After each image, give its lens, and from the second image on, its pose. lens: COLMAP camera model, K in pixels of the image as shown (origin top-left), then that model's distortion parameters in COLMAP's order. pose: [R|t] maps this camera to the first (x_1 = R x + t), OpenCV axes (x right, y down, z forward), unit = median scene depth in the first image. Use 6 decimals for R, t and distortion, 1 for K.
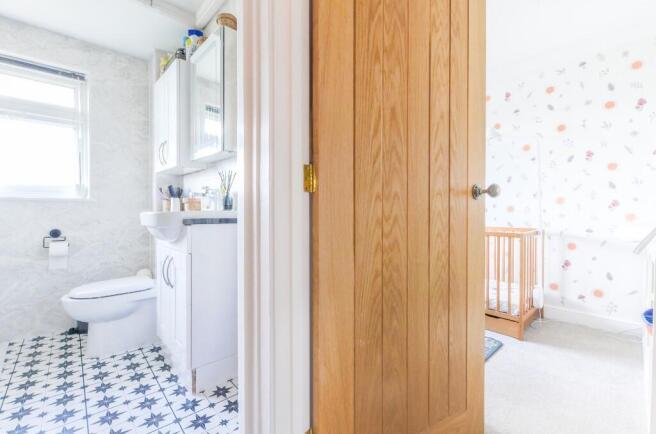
lens RADIAL K [[288.1, 0, 334.2], [0, 288.1, 215.0], [0, 0, 1]] dist [-0.002372, -0.000835]
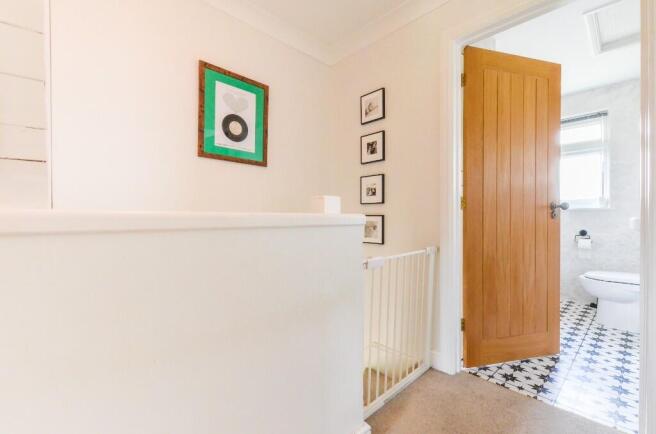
lens RADIAL K [[288.1, 0, 334.2], [0, 288.1, 215.0], [0, 0, 1]] dist [-0.002372, -0.000835]
pose [[0.017361, 0.003587, -0.999843, 0.411774], [-0.014385, 0.999891, 0.003338, -0.011093], [0.999746, 0.014325, 0.017410, -0.246027]]
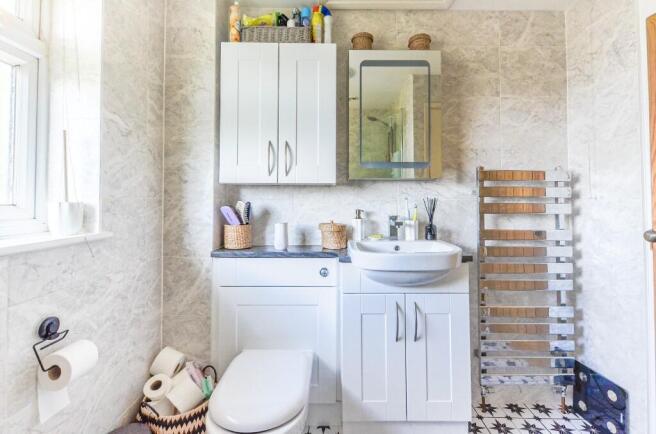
lens RADIAL K [[290.2, 0, 343.8], [0, 290.2, 193.9], [0, 0, 1]] dist [-0.001475, -0.000350]
pose [[0.661830, 0.016244, 0.749478, -0.975177], [0.010171, 0.999479, -0.030645, -0.104178], [-0.749585, 0.027905, 0.661320, 0.404981]]
